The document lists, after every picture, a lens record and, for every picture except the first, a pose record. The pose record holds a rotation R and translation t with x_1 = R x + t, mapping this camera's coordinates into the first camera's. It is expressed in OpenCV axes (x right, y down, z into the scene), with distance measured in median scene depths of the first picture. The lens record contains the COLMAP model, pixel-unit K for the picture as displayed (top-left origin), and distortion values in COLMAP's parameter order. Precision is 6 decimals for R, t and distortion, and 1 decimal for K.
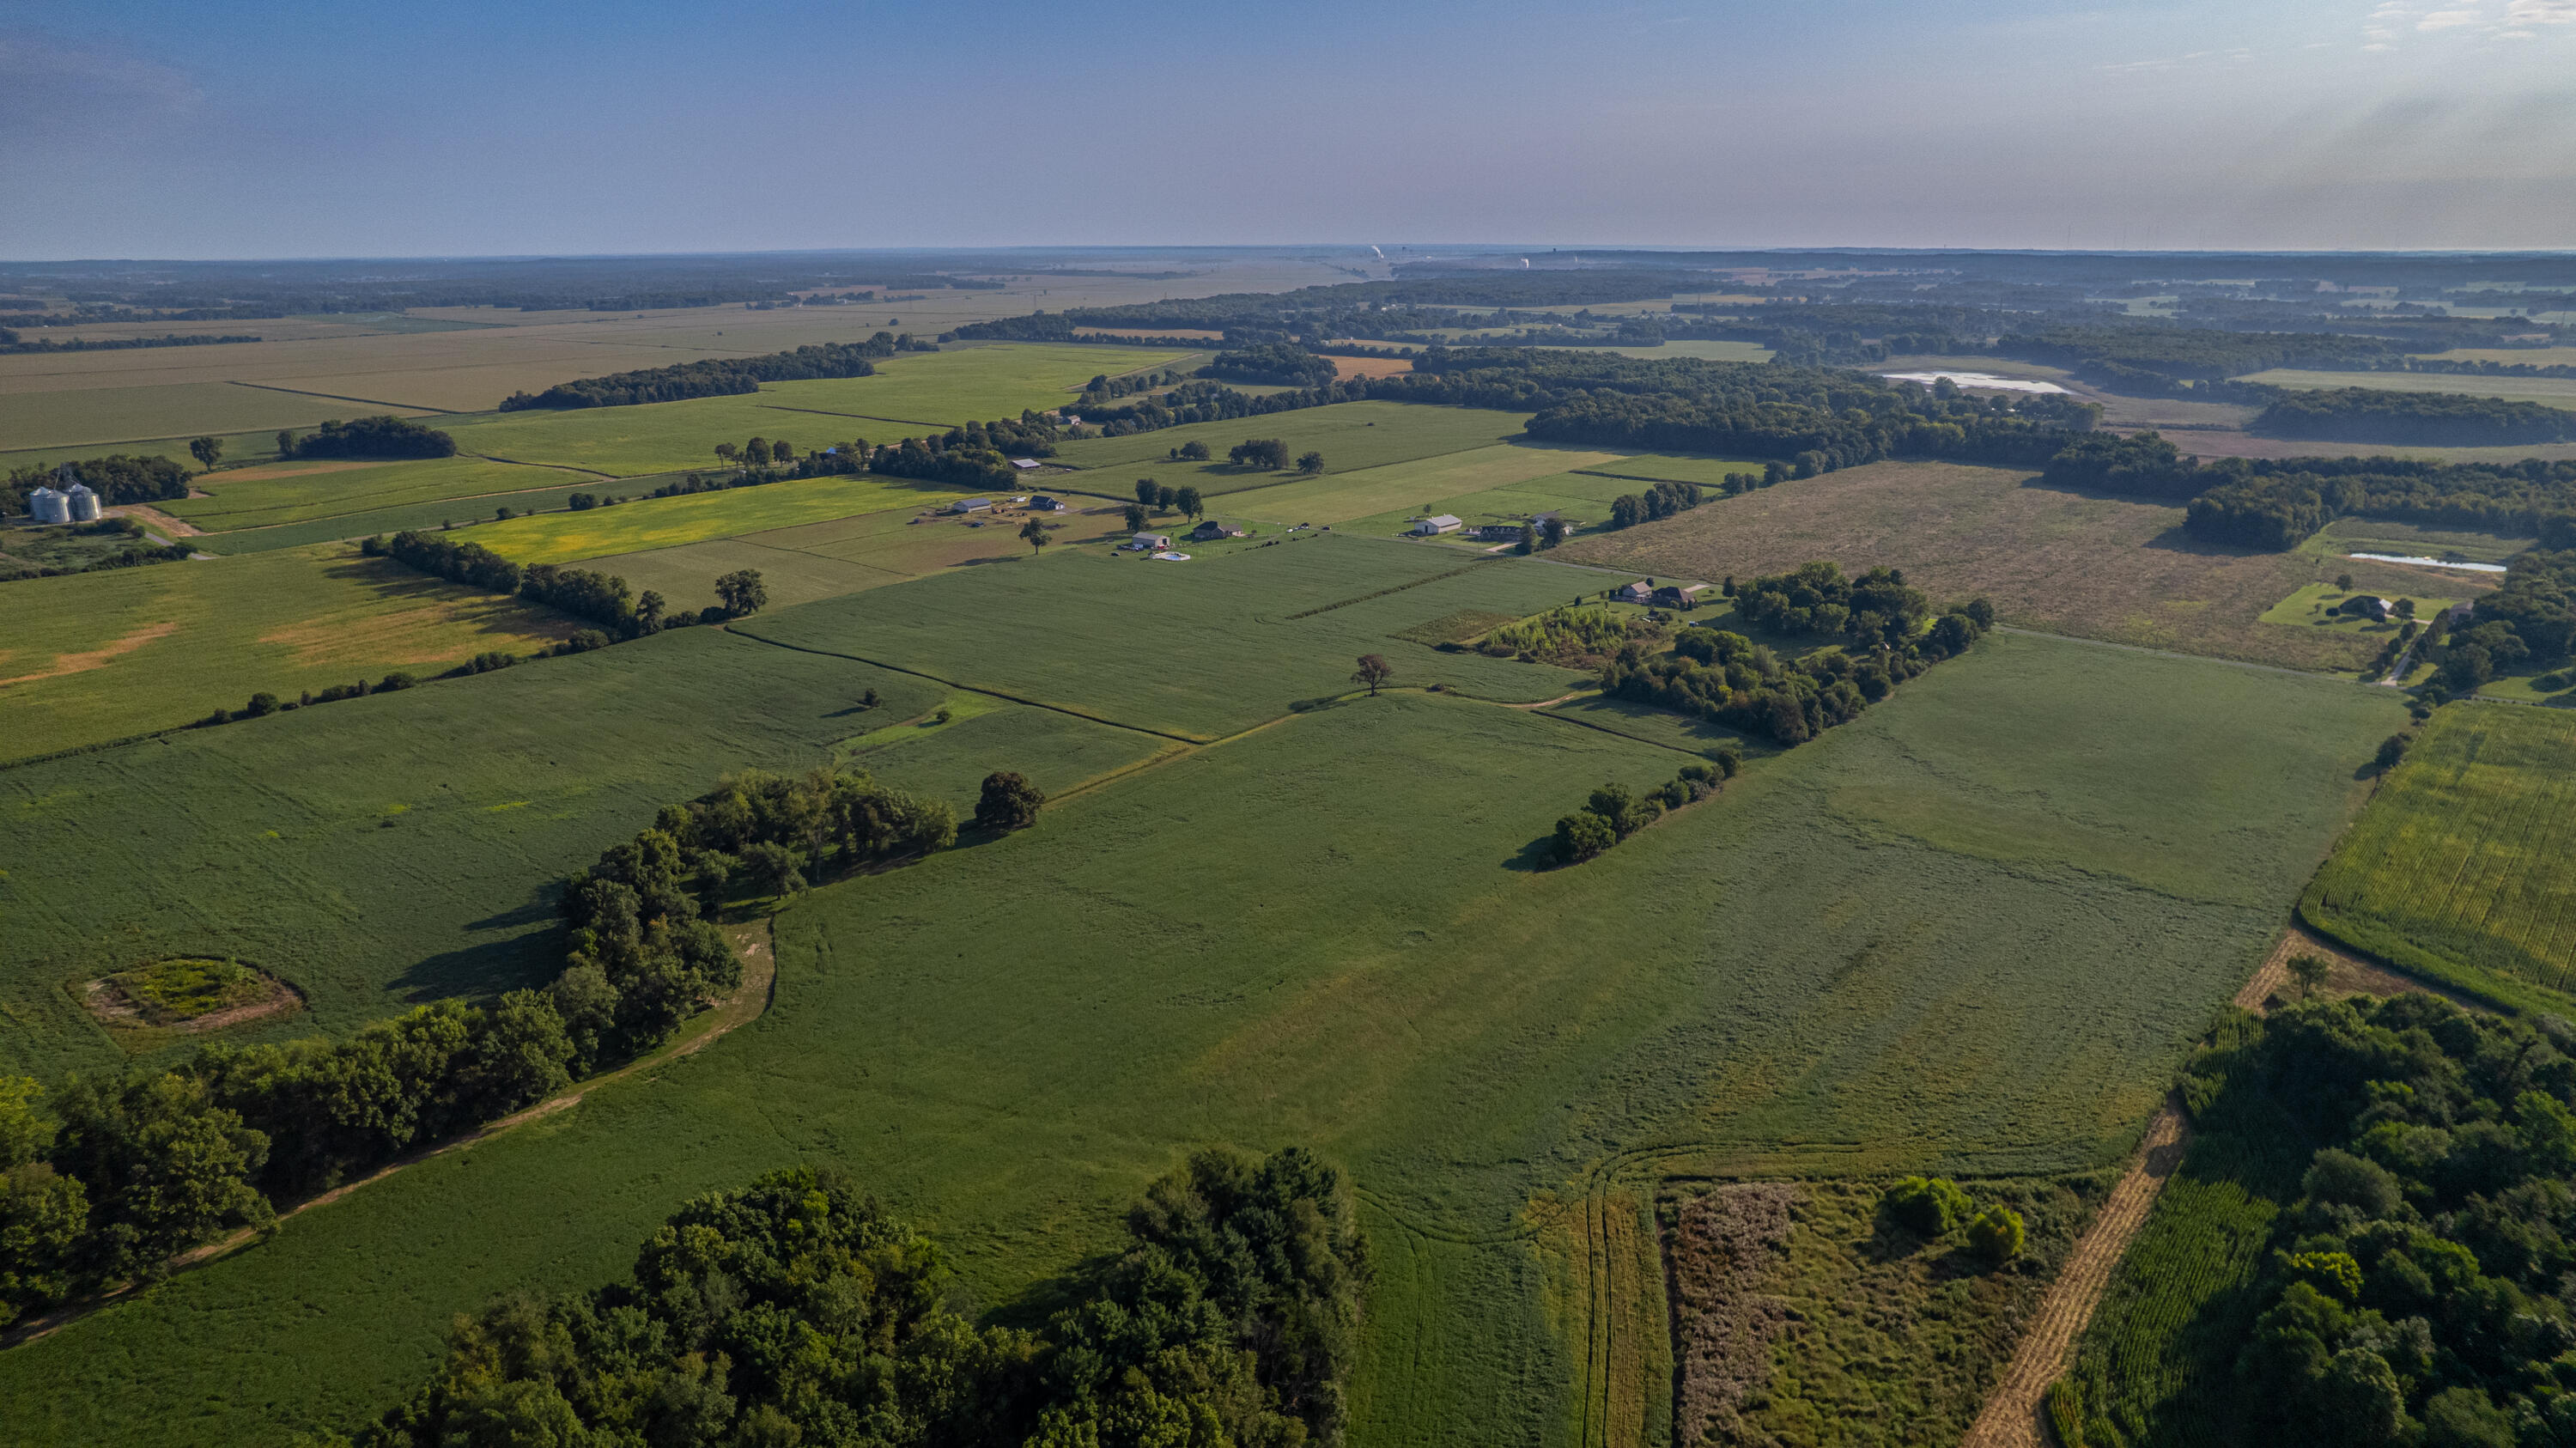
lens RADIAL K [[1651.7, 0, 1294.5], [0, 1651.7, 669.6], [0, 0, 1]] dist [-0.079469, 0.072611]
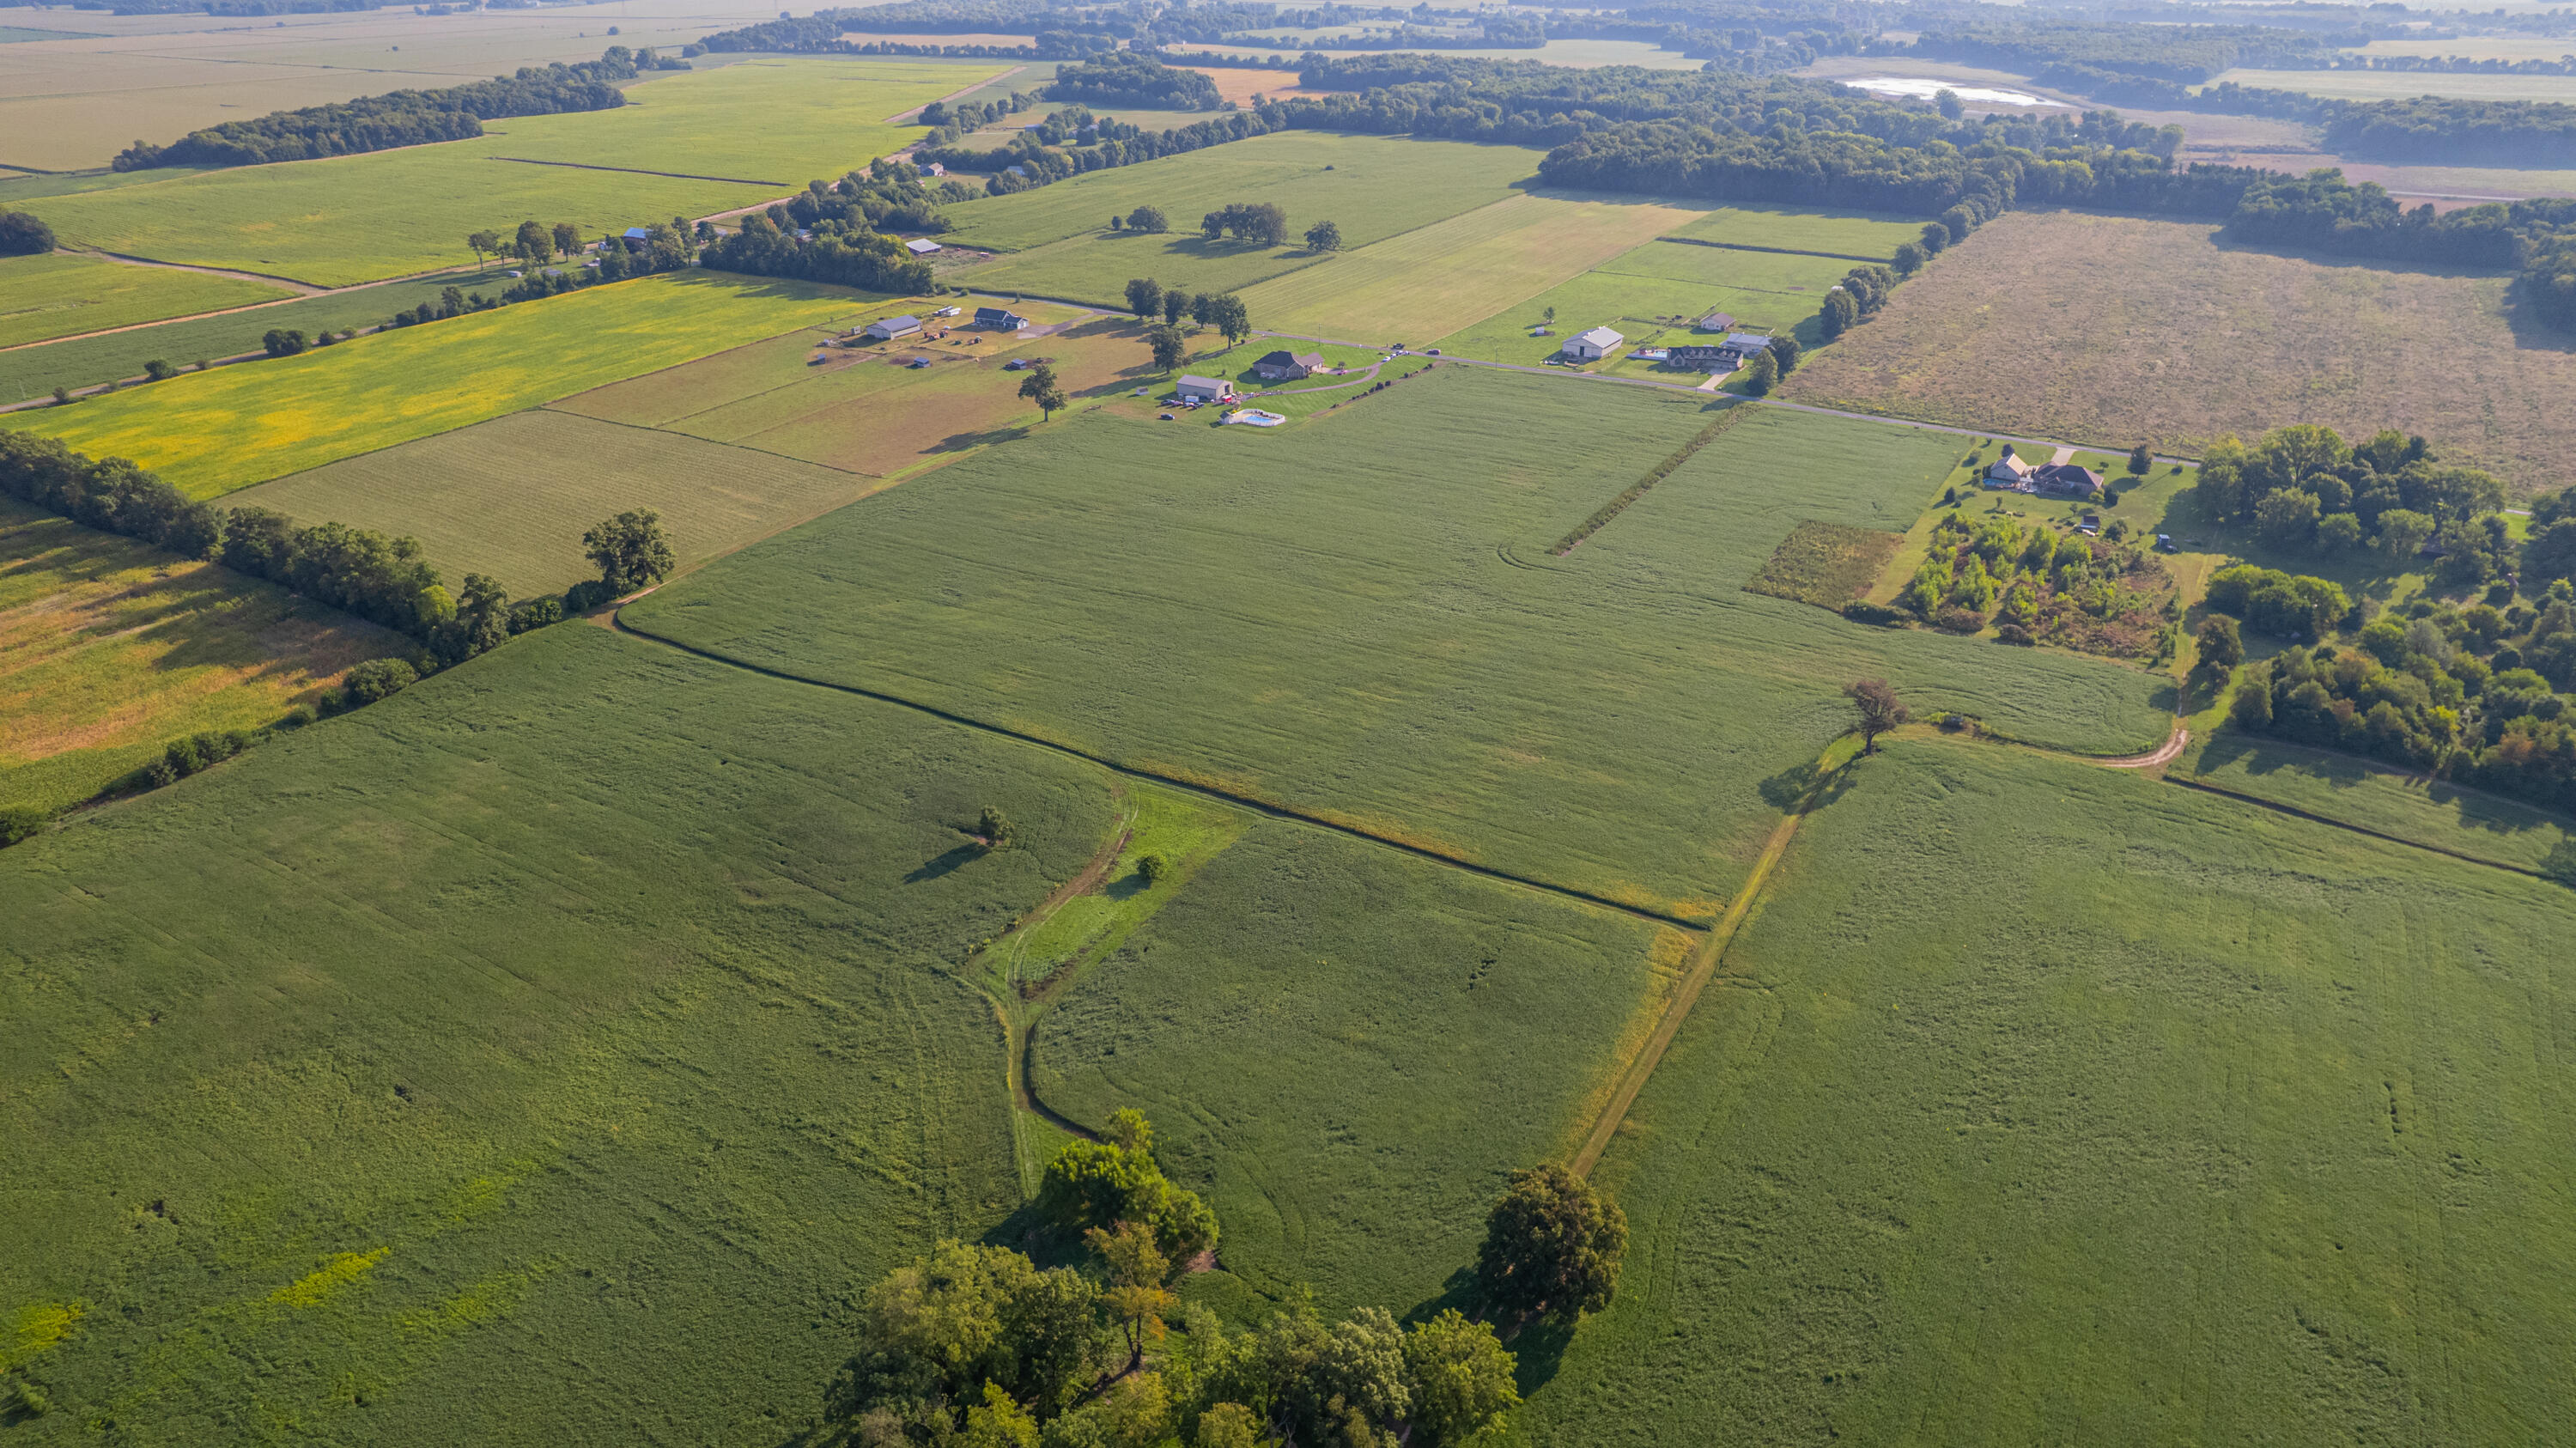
lens RADIAL K [[1651.7, 0, 1294.5], [0, 1651.7, 669.6], [0, 0, 1]] dist [-0.079469, 0.072611]
pose [[0.987208, -0.068054, 0.144182, -0.132461], [0.042021, 0.983411, 0.176455, -0.069711], [-0.153799, -0.168139, 0.973692, 0.268333]]
